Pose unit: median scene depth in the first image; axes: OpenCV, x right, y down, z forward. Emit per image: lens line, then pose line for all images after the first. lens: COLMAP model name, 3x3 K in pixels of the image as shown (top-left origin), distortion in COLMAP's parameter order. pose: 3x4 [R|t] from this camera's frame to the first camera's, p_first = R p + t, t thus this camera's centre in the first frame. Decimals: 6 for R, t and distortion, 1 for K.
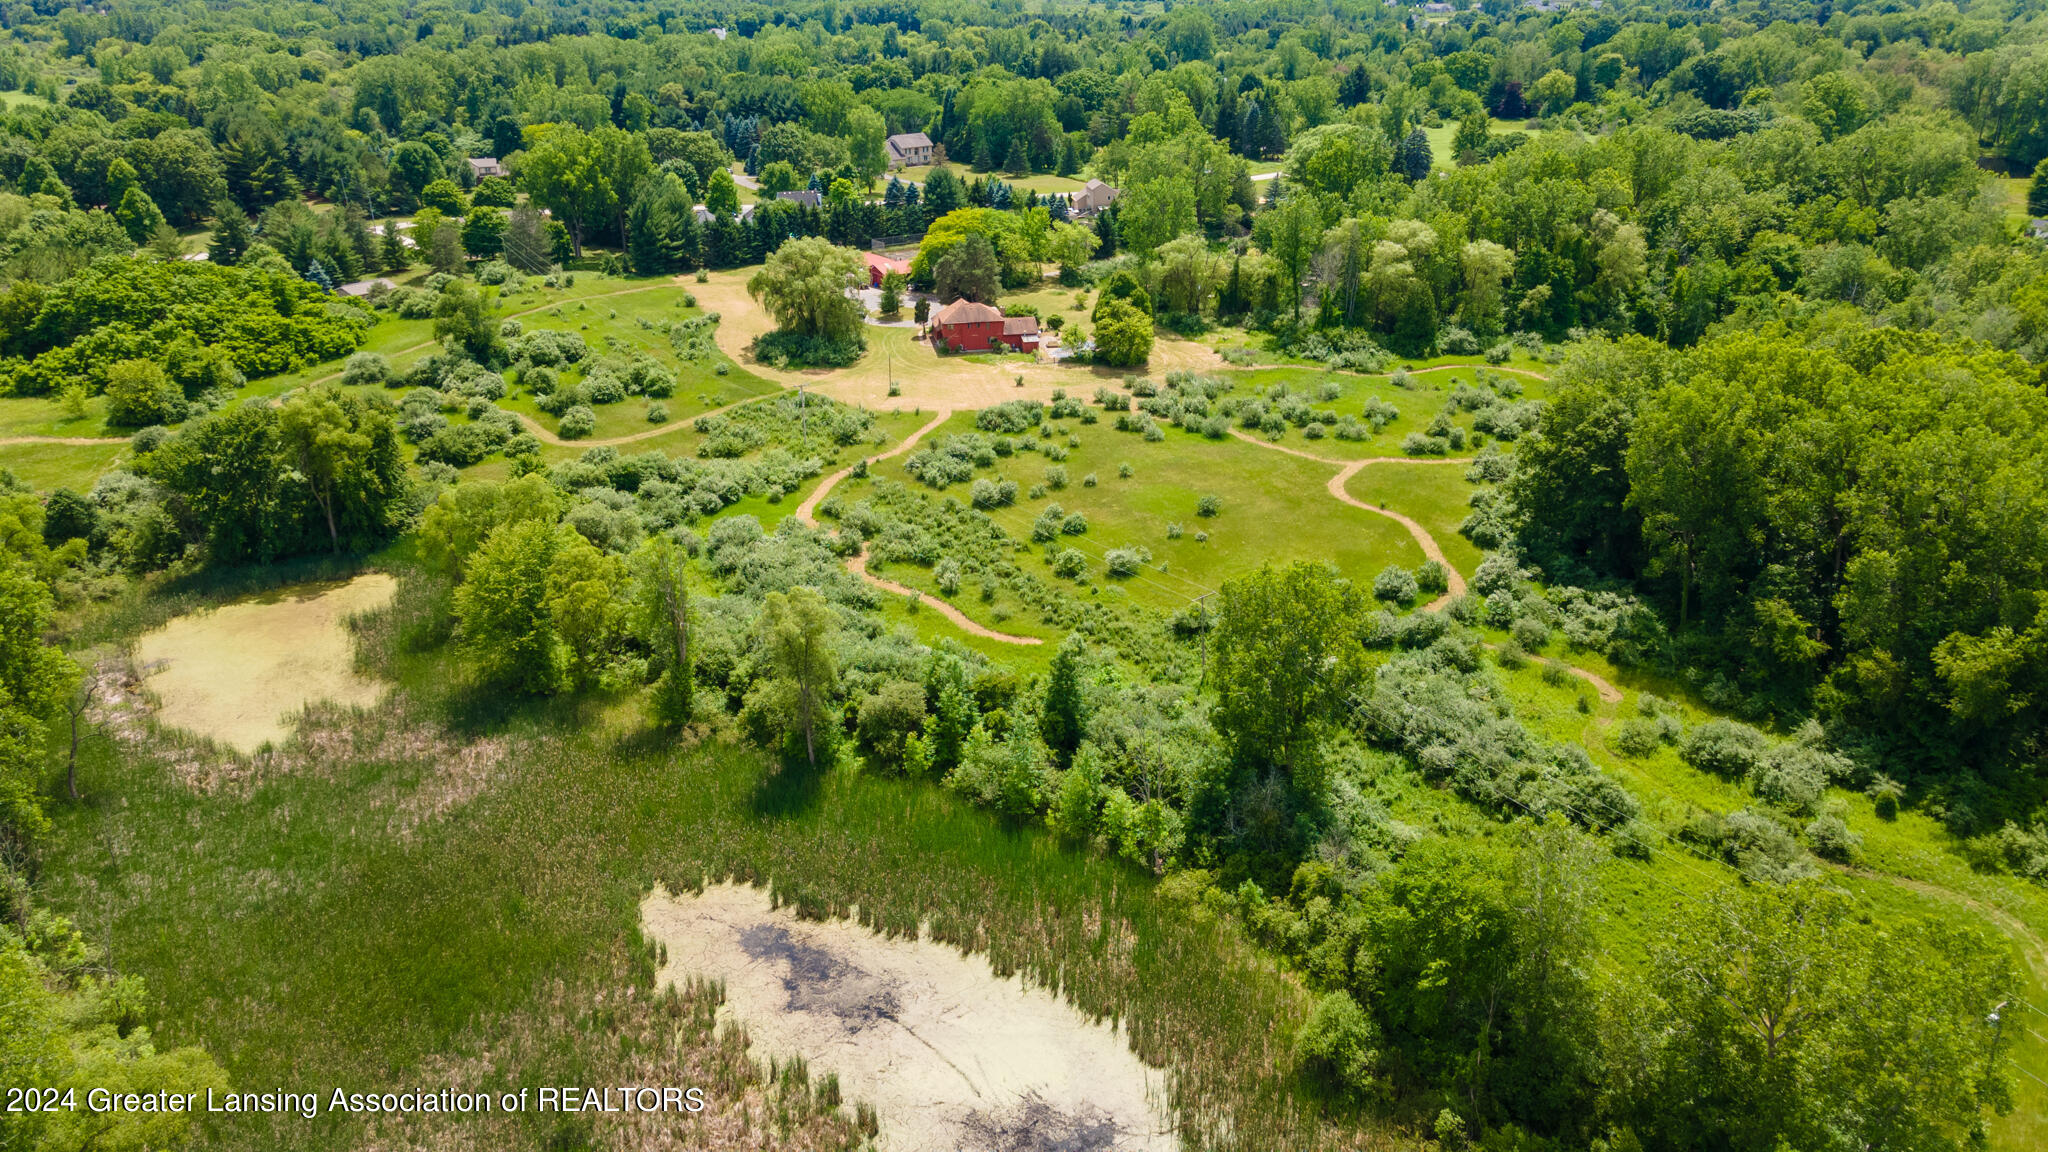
lens RADIAL K [[1486.8, 0, 1022.3], [0, 1486.8, 549.7], [0, 0, 1]] dist [0.075832, 0.005798]
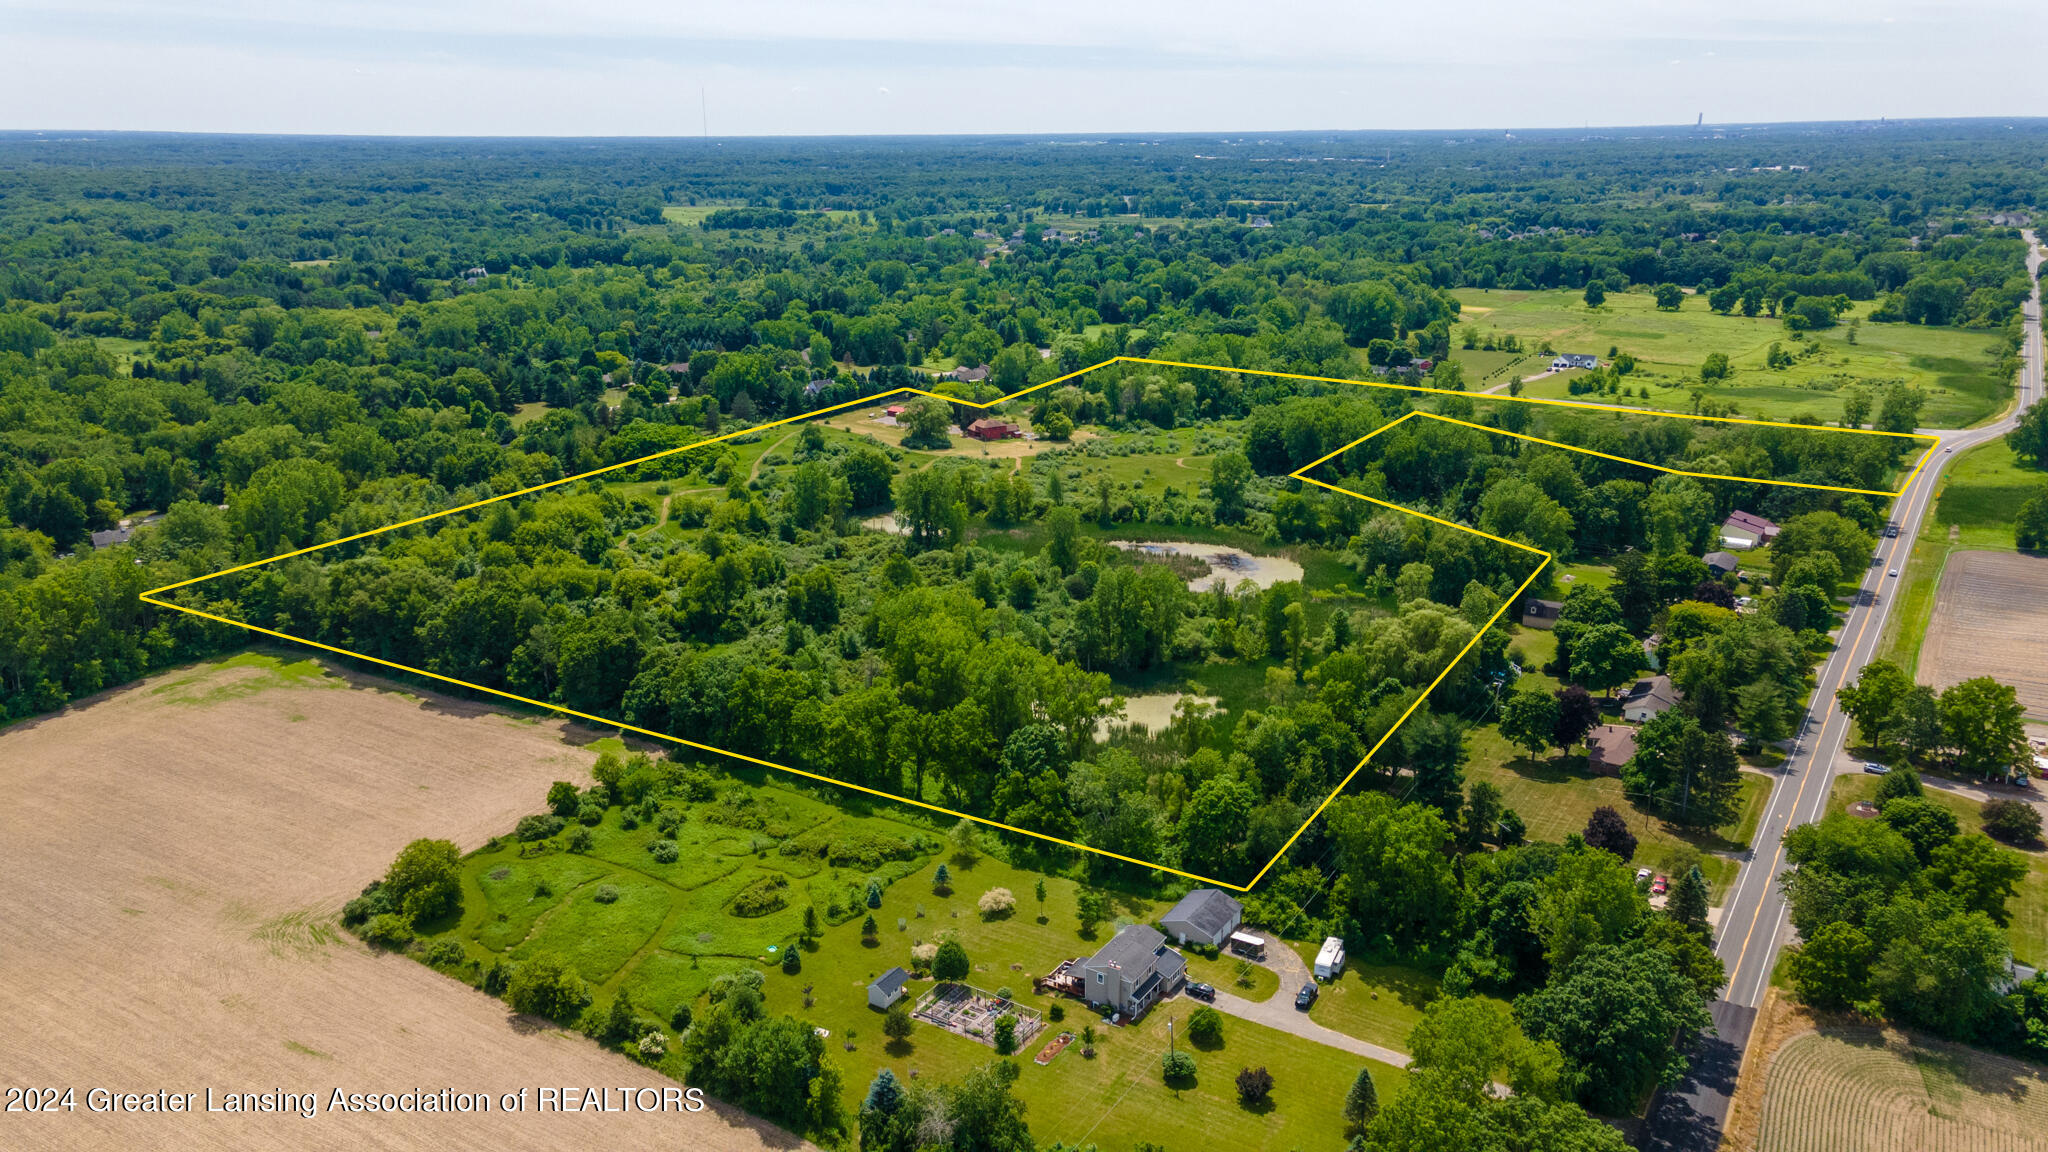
lens RADIAL K [[1486.8, 0, 1022.3], [0, 1486.8, 549.7], [0, 0, 1]] dist [0.075832, 0.005798]
pose [[0.940995, -0.090528, 0.326087, -0.752056], [0.128398, 0.987016, -0.096506, 0.262020], [-0.313117, 0.132681, 0.940401, -1.153957]]
